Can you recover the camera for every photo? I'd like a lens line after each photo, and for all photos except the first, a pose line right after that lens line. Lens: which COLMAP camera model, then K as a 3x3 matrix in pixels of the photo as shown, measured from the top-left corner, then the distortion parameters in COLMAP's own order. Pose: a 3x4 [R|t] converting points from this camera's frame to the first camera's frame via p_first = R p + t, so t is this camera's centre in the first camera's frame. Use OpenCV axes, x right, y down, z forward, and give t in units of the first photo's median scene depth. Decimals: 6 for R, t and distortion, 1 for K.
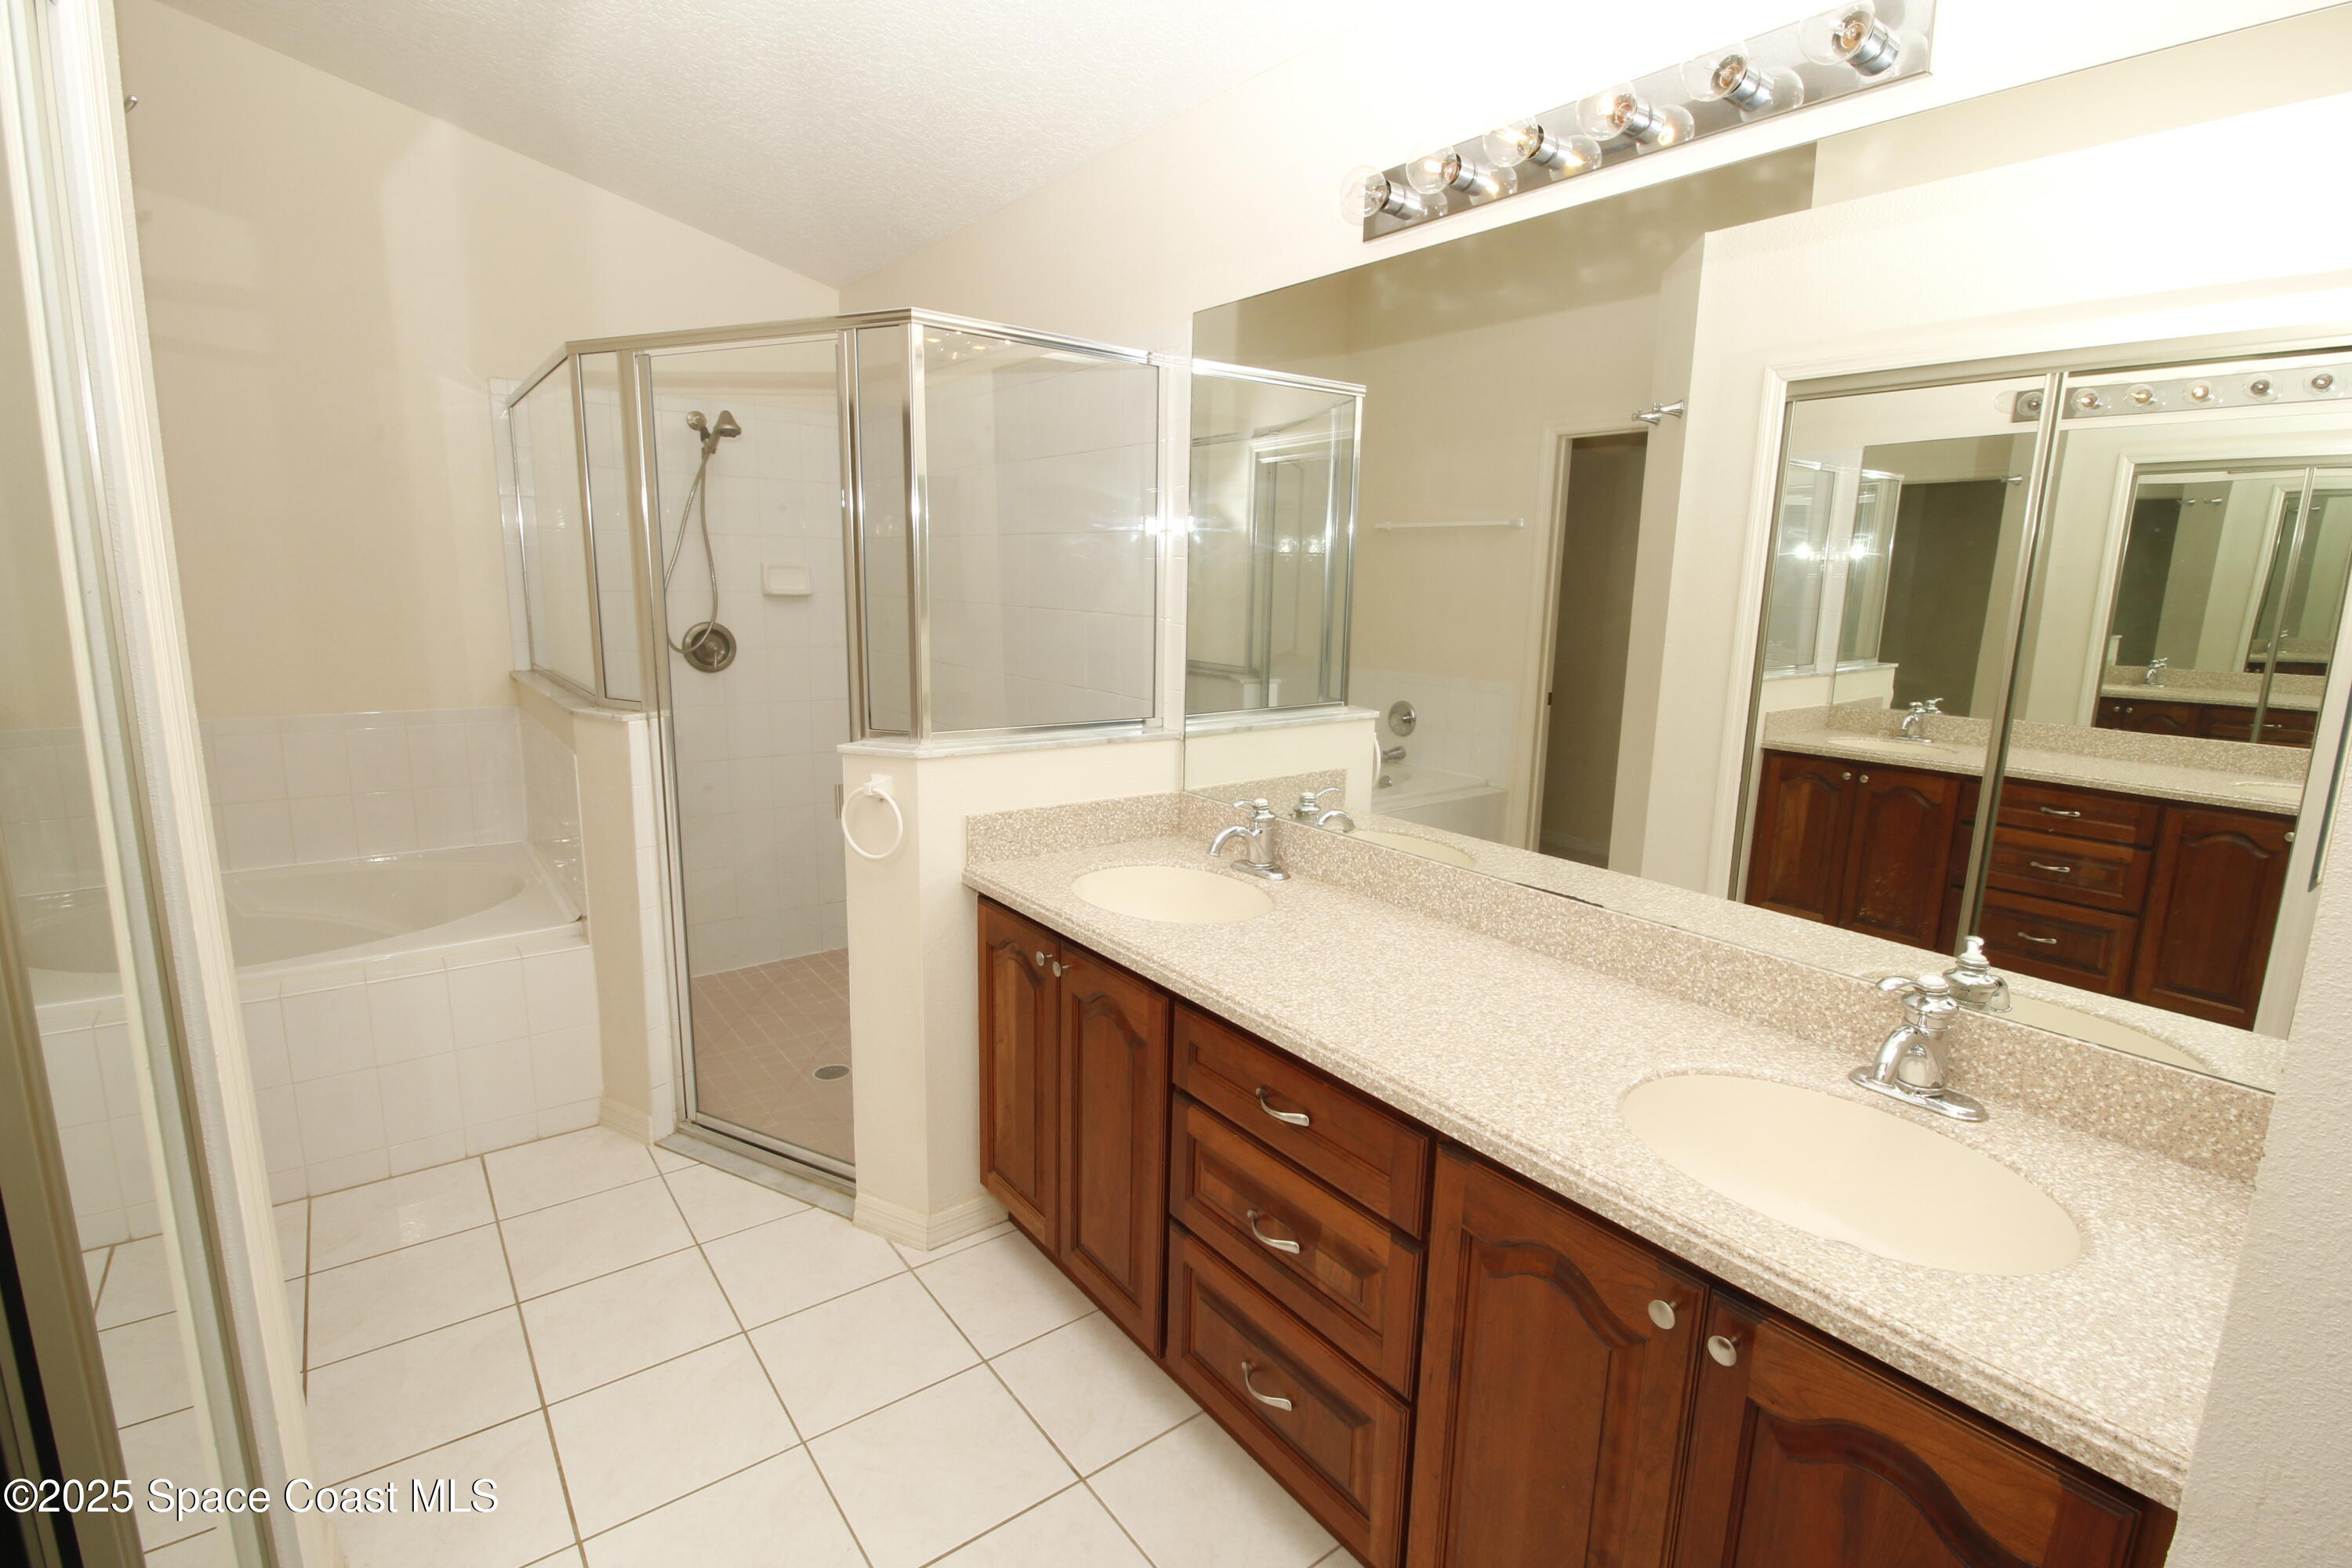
lens RADIAL K [[1097.3, 0, 1171.5], [0, 1097.3, 783.0], [0, 0, 1]] dist [-0.002340, -0.001983]
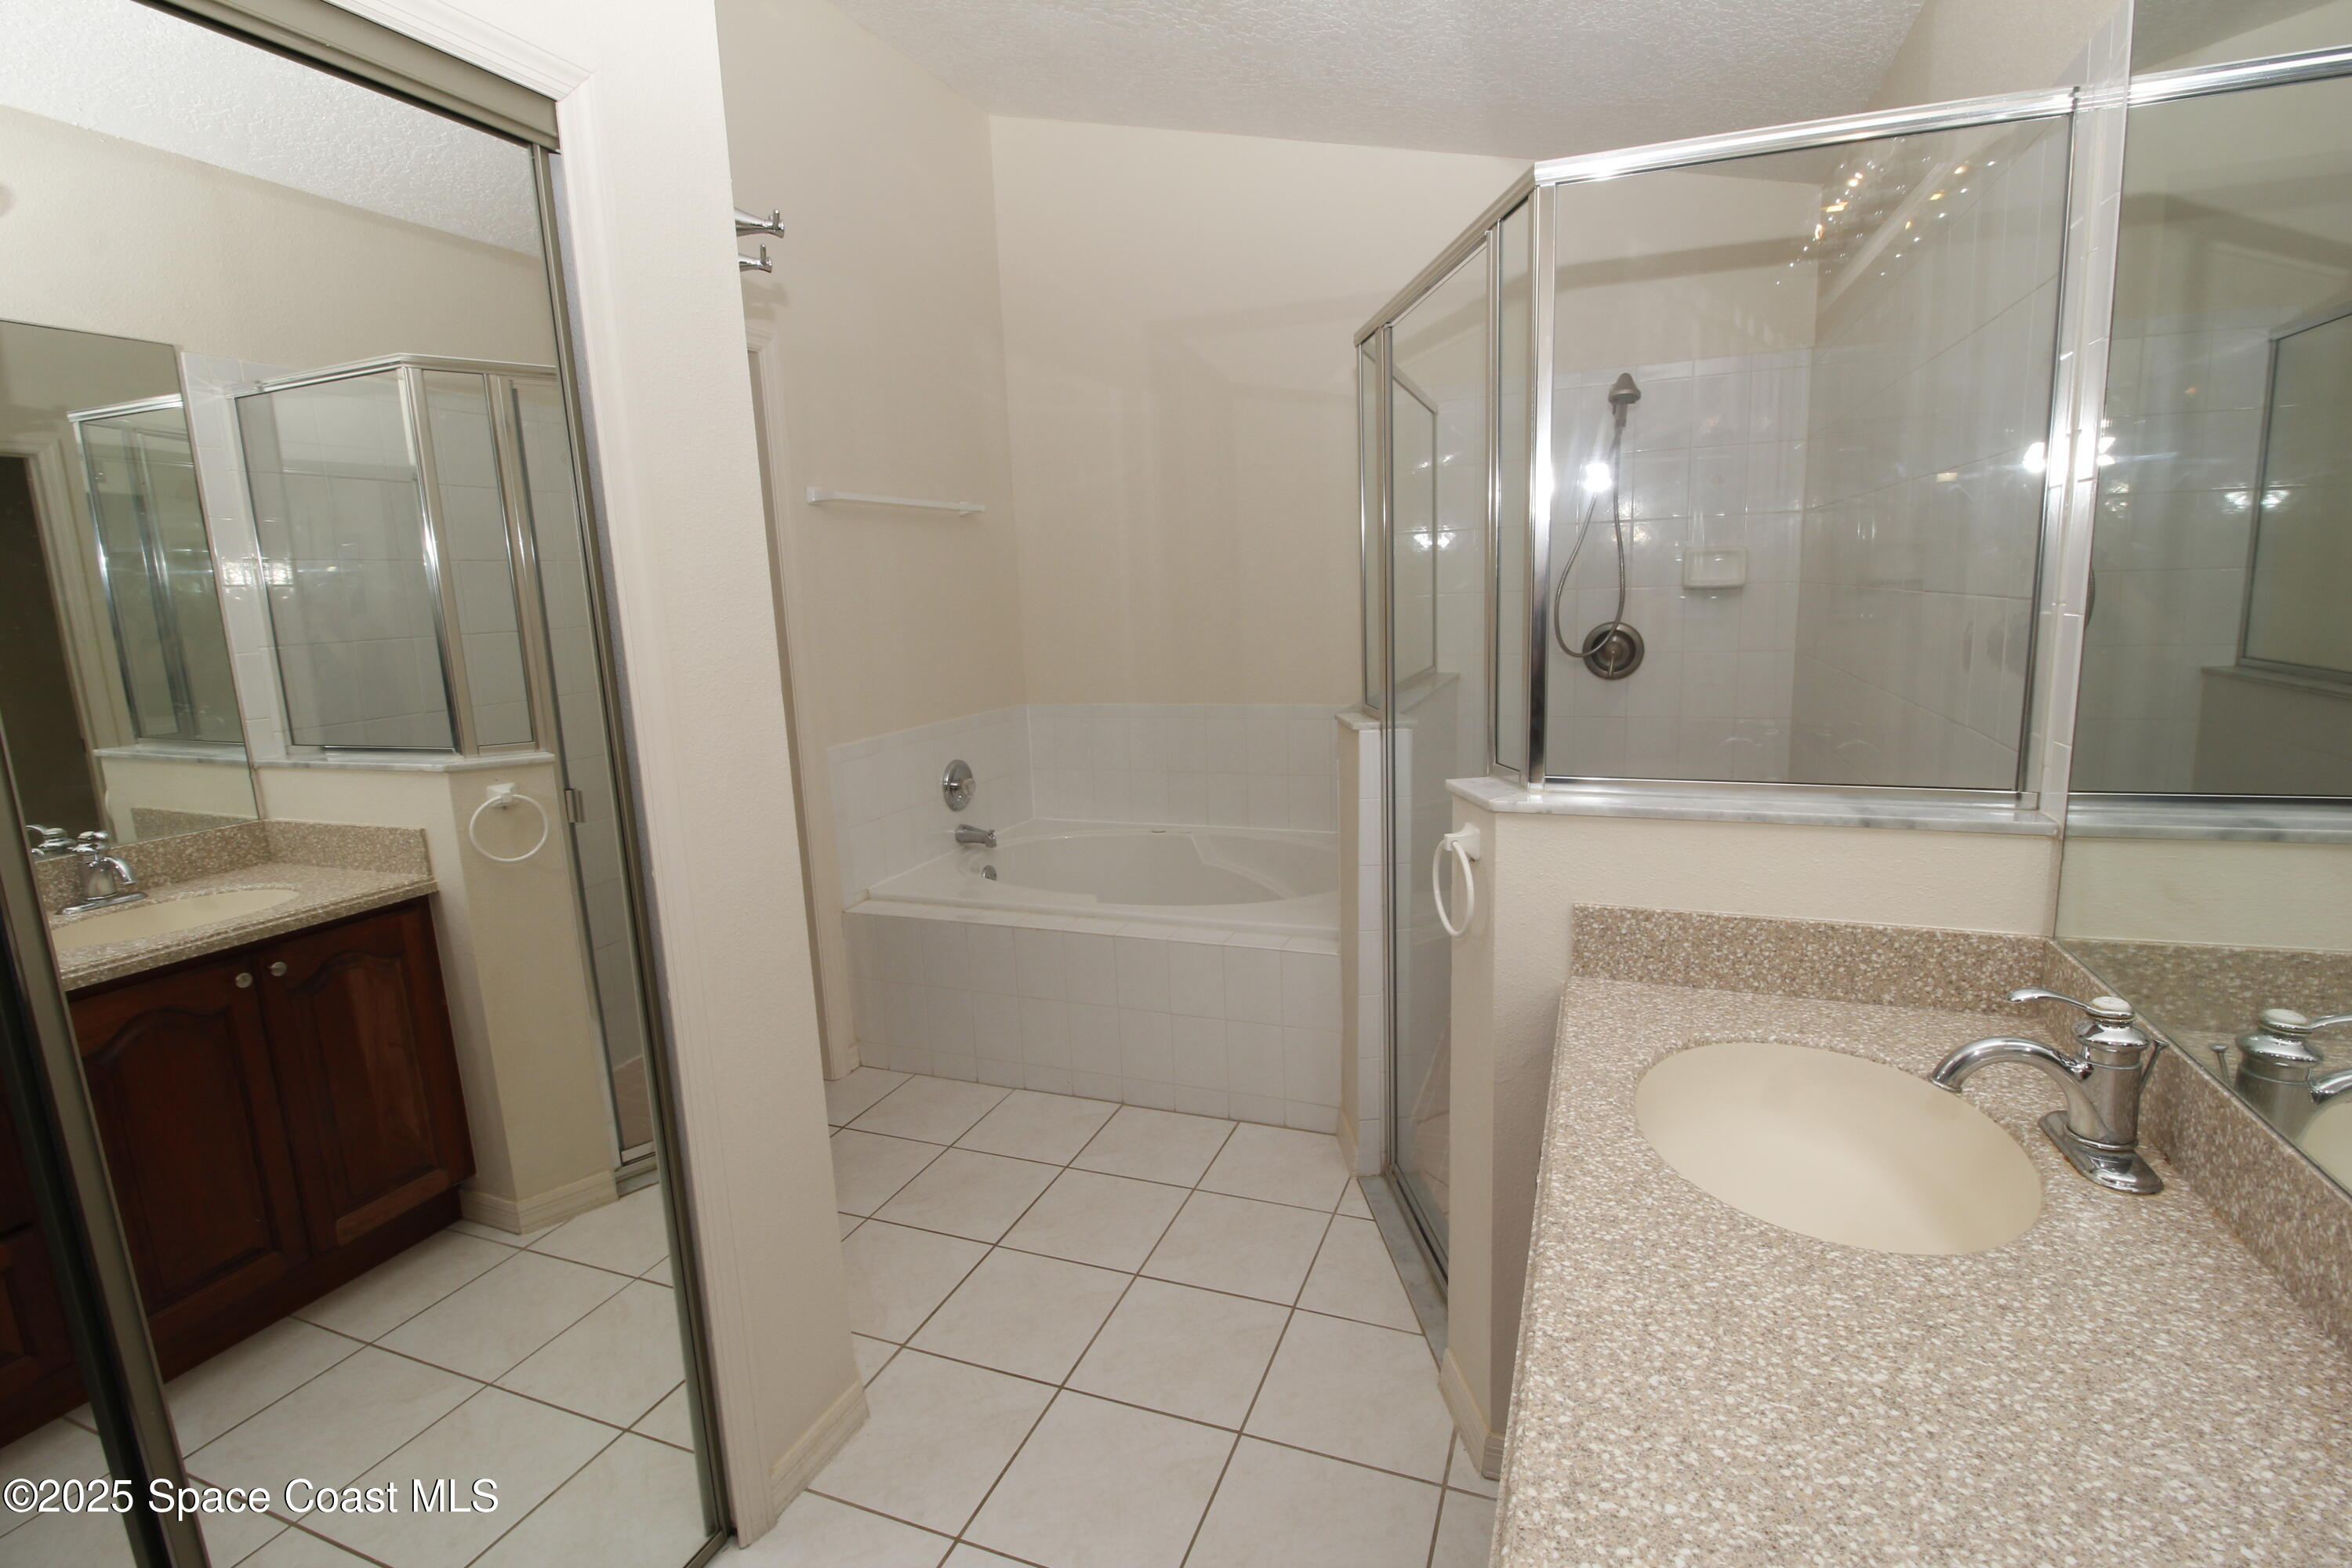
lens RADIAL K [[1097.3, 0, 1187.1], [0, 1097.3, 779.8], [0, 0, 1]] dist [-0.002340, -0.001983]
pose [[0.551273, 0.109828, -0.827065, 0.220168], [-0.111378, 0.992113, 0.057507, -0.055376], [0.826857, 0.060414, 0.559158, 0.391130]]
